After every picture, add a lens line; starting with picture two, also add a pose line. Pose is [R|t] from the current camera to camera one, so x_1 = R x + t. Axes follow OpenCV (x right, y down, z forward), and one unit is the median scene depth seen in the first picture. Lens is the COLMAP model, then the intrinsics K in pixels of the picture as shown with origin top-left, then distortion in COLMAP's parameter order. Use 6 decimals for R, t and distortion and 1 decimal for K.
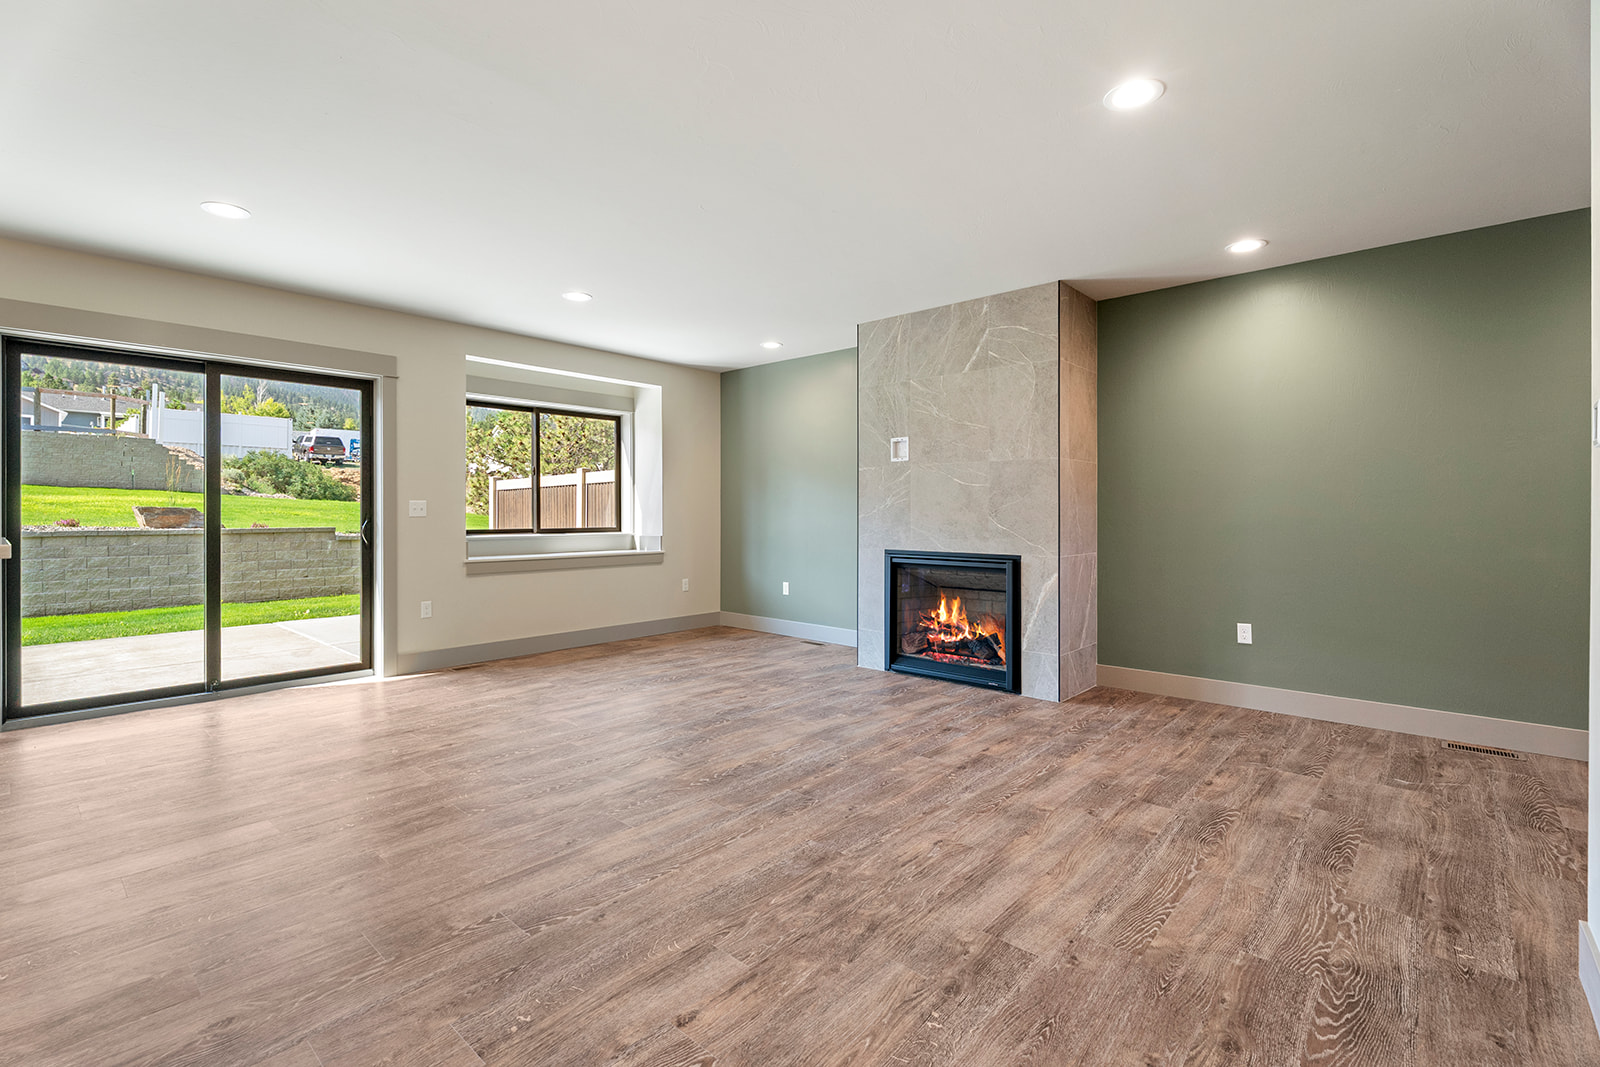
lens RADIAL K [[723.8, 0, 795.4], [0, 723.8, 512.4], [0, 0, 1]] dist [0.000550, -0.001704]
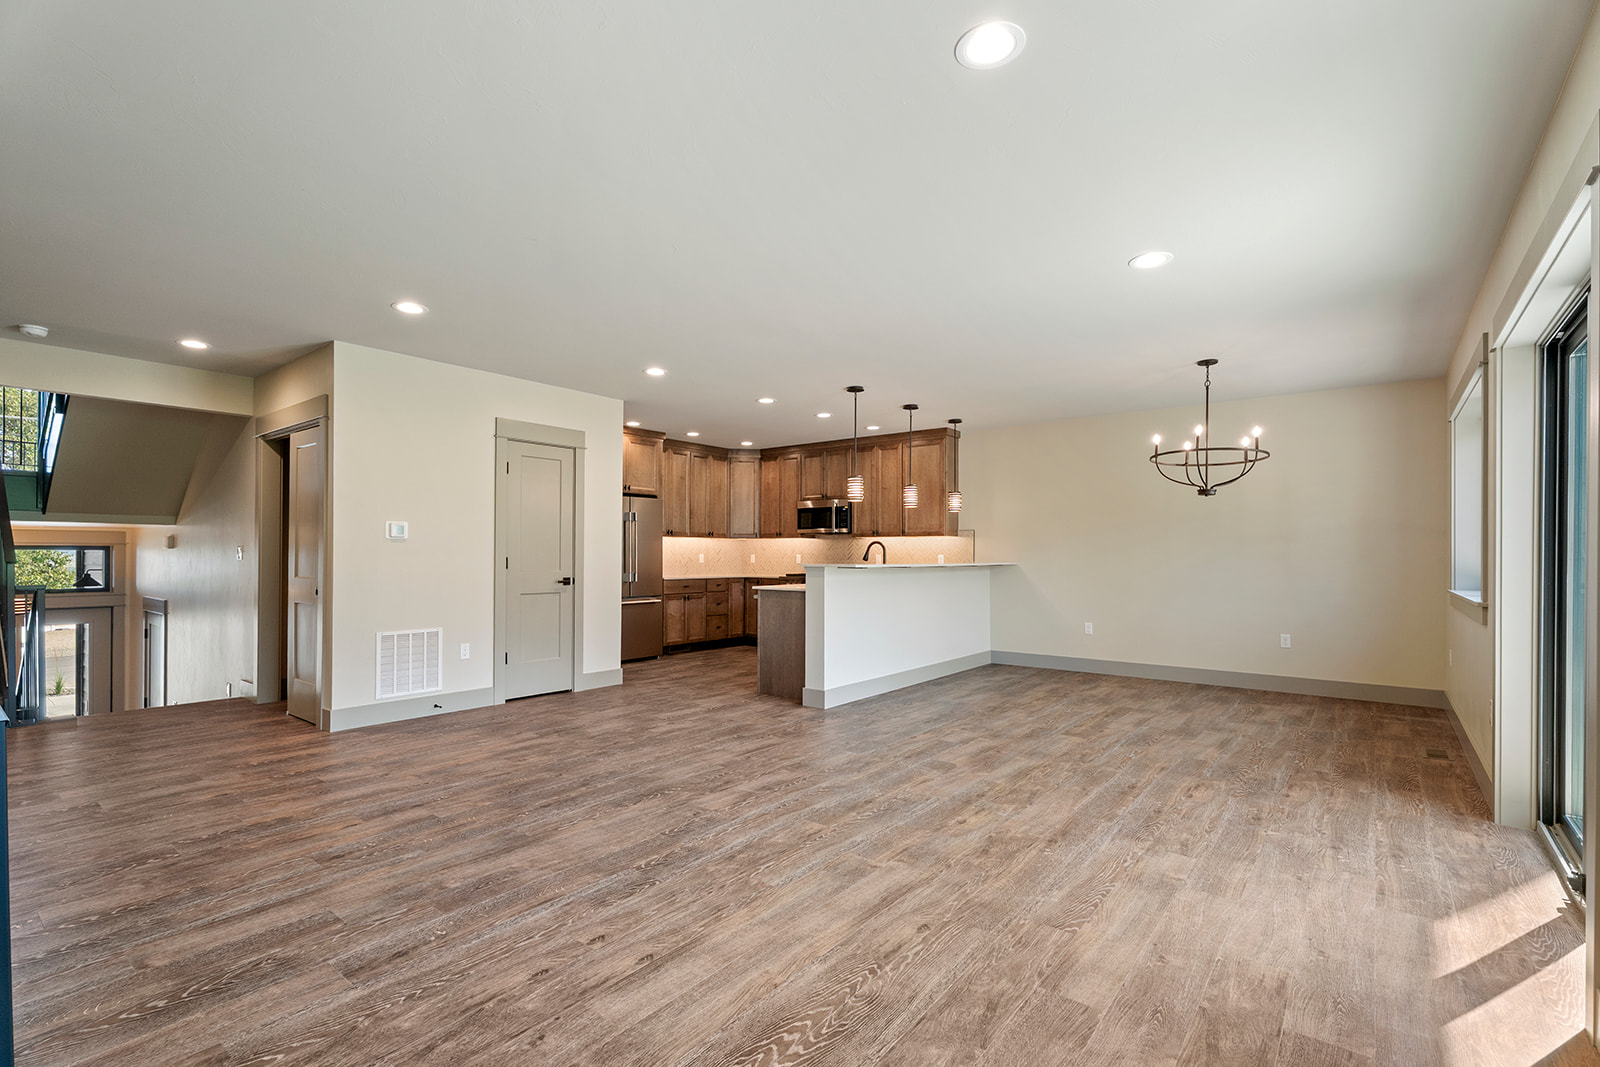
lens RADIAL K [[723.9, 0, 794.8], [0, 723.9, 548.7], [0, 0, 1]] dist [0.000712, -0.000161]
pose [[-0.997825, -0.003650, -0.065814, -0.249510], [-0.003168, 0.999967, -0.007436, -0.008538], [0.065839, -0.007212, -0.997804, 2.176245]]
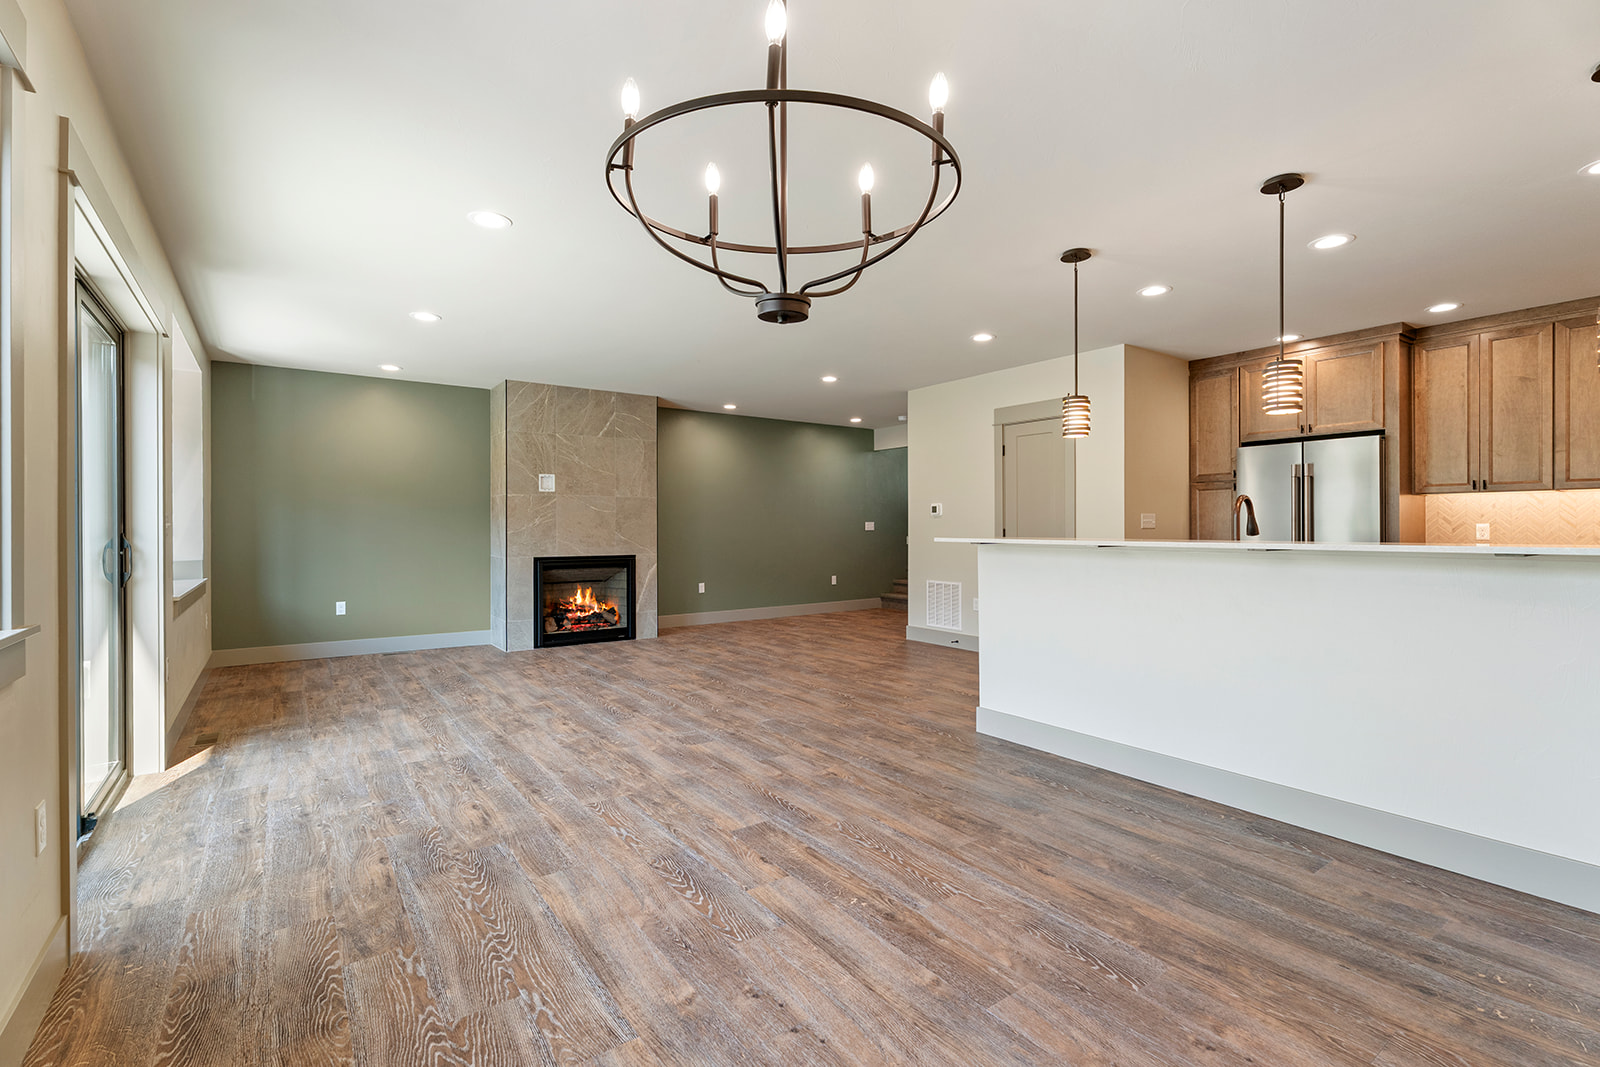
lens RADIAL K [[722.0, 0, 792.7], [0, 722.0, 528.4], [0, 0, 1]] dist [-0.000486, 0.000238]
pose [[0.213226, -0.001379, 0.977002, -1.816211], [0.003069, 0.999995, 0.000742, -0.001844], [-0.976998, 0.002841, 0.213229, 0.436702]]
